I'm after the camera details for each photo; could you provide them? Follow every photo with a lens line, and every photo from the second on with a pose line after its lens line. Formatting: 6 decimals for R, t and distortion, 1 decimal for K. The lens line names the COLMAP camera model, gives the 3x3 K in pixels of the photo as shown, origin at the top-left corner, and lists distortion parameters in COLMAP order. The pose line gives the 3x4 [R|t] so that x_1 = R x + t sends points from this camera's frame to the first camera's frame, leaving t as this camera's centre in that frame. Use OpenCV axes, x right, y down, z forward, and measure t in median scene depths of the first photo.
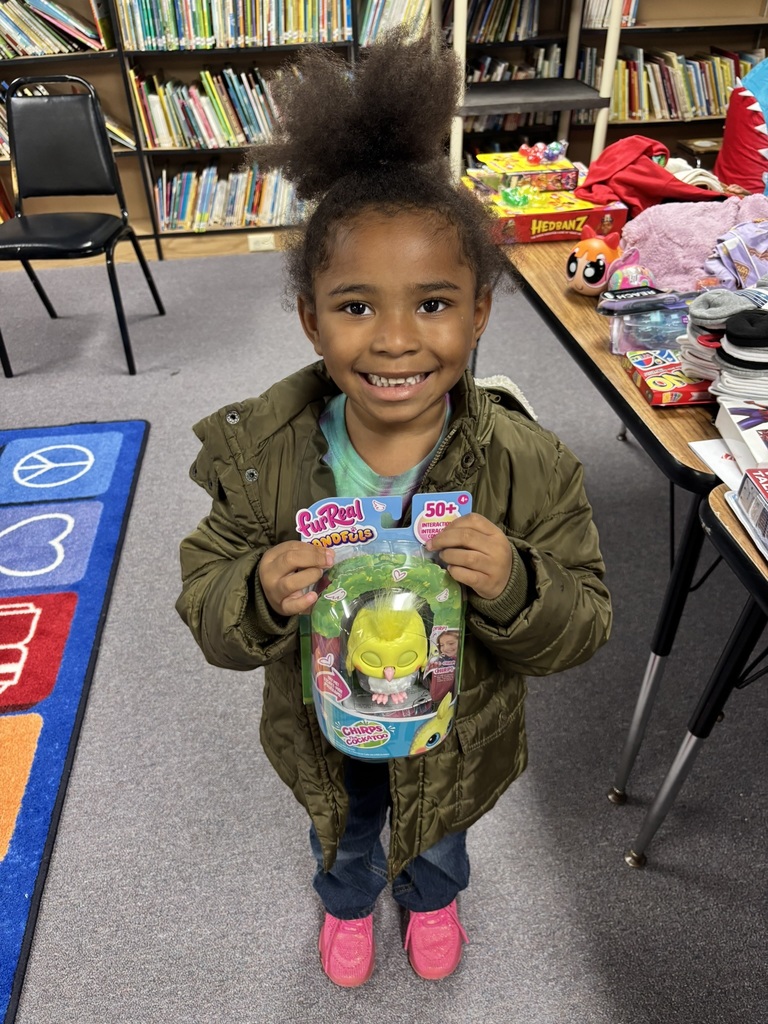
lens RADIAL K [[789.8, 0, 384.0], [0, 789.8, 512.0], [0, 0, 1]] dist [0.059606, -0.072713]
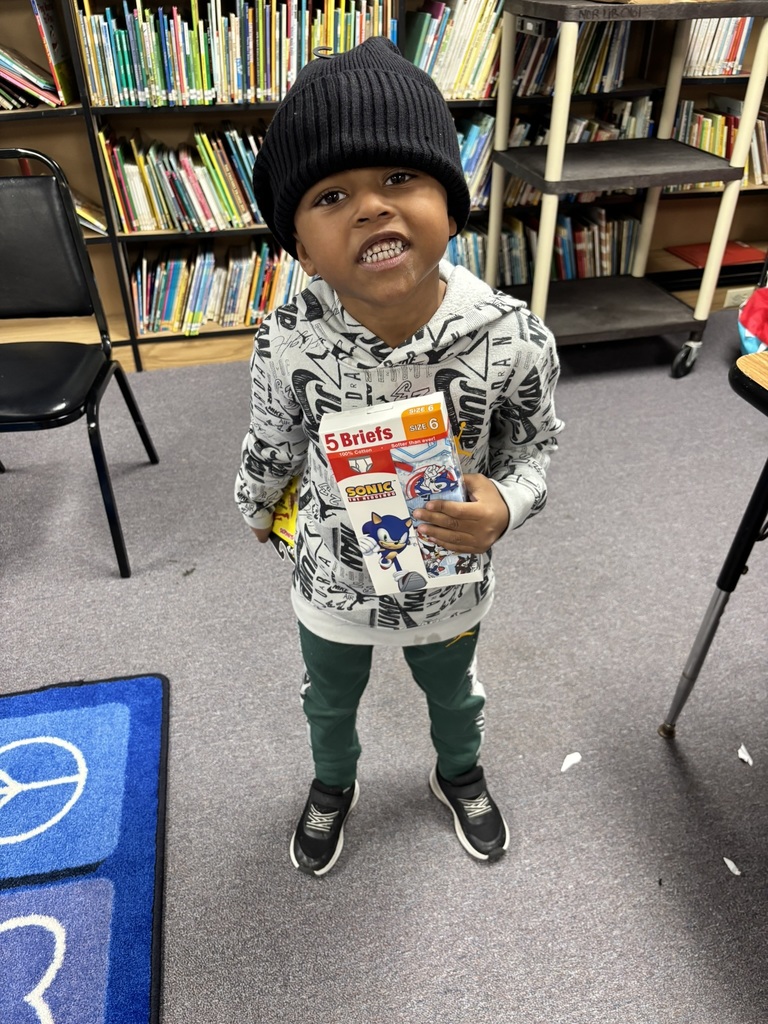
lens RADIAL K [[795.0, 0, 381.6], [0, 795.0, 513.2], [0, 0, 1]] dist [0.009871, -0.002182]
pose [[0.996761, -0.037470, 0.071156, -0.123872], [0.039596, 0.998803, -0.028705, -0.170896], [-0.069995, 0.031429, 0.997052, 0.259110]]
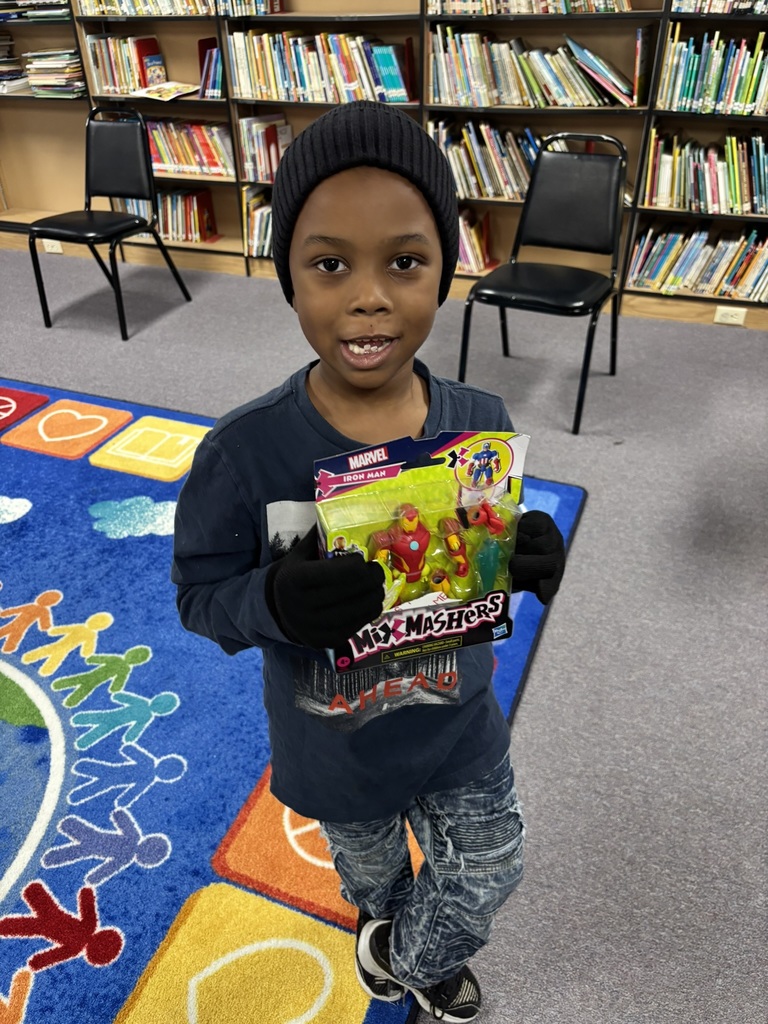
lens RADIAL K [[791.0, 0, 383.3], [0, 791.0, 505.7], [0, 0, 1]] dist [0.061194, -0.076596]
pose [[0.881838, 0.274153, -0.383668, -0.106001], [-0.287132, 0.957583, 0.024293, -0.037235], [0.374054, 0.088741, 0.923151, 0.007811]]
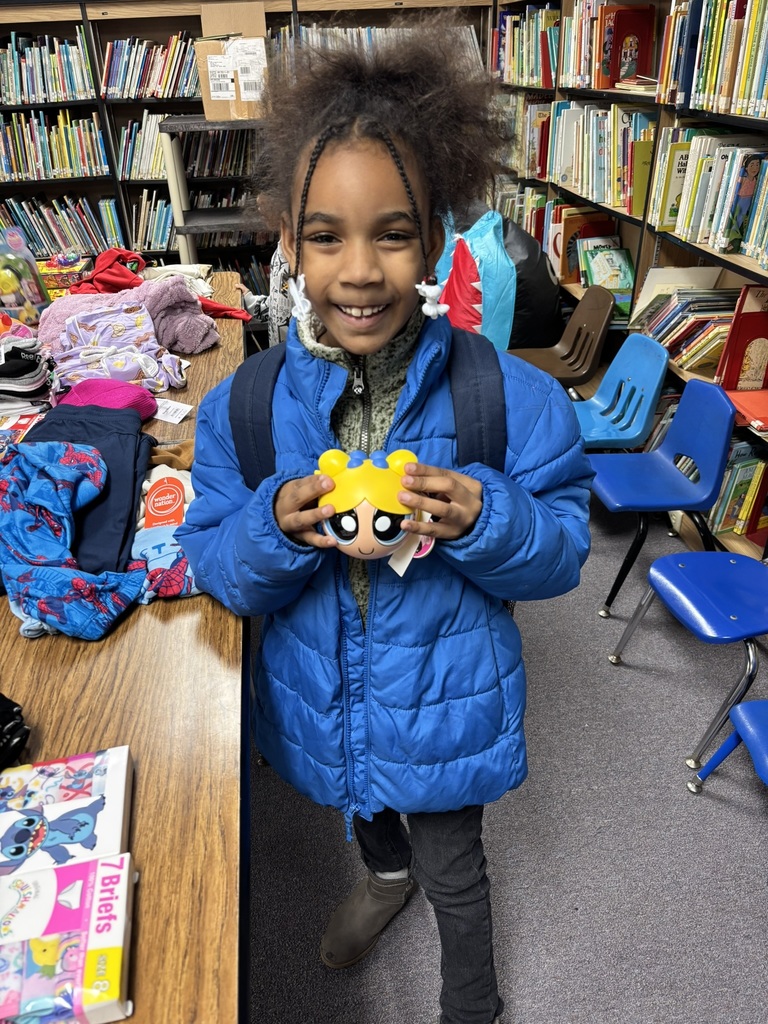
lens RADIAL K [[789.8, 0, 384.0], [0, 789.8, 512.0], [0, 0, 1]] dist [0.059606, -0.072713]
pose [[0.999940, -0.010667, -0.002436, 0.369374], [0.010281, 0.992189, -0.124321, 0.065445], [0.003743, 0.124289, 0.992239, -0.125832]]
